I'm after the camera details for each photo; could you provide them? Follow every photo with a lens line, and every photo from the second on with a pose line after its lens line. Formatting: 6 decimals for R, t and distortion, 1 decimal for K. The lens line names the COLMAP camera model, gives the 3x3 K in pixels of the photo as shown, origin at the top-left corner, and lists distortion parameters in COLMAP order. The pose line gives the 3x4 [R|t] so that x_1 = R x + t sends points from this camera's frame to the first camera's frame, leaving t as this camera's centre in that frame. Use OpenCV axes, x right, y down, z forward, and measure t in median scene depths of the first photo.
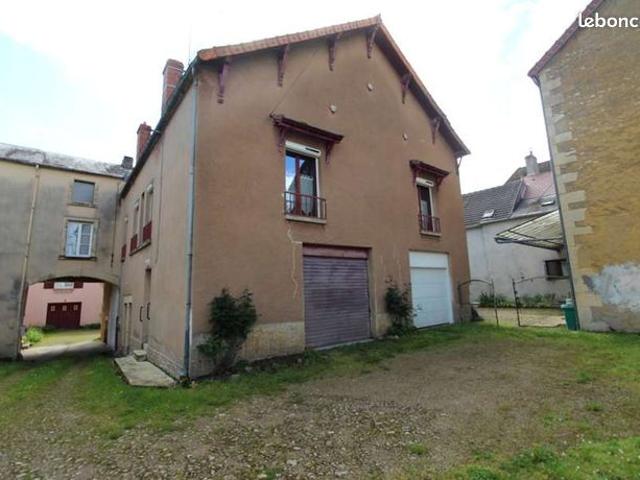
lens RADIAL K [[325.9, 0, 316.9], [0, 325.9, 235.3], [0, 0, 1]] dist [-0.012335, -0.000366]
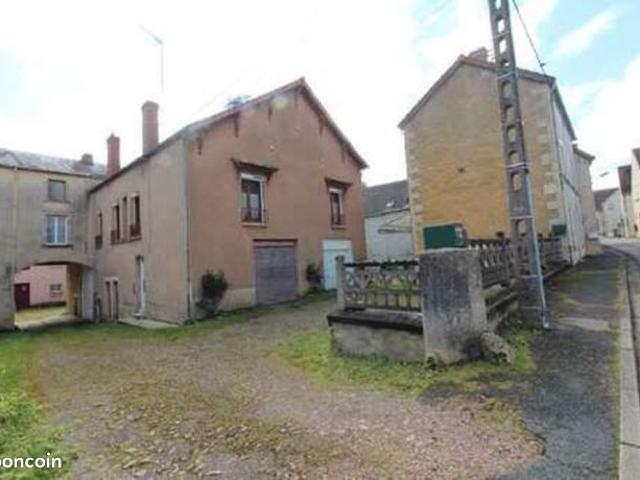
lens RADIAL K [[325.9, 0, 316.9], [0, 325.9, 235.3], [0, 0, 1]] dist [-0.012335, -0.000366]
pose [[0.982014, -0.013958, 0.188290, -0.029009], [-0.002531, 0.996201, 0.087047, -0.107313], [-0.188790, -0.085958, 0.978248, -0.487852]]
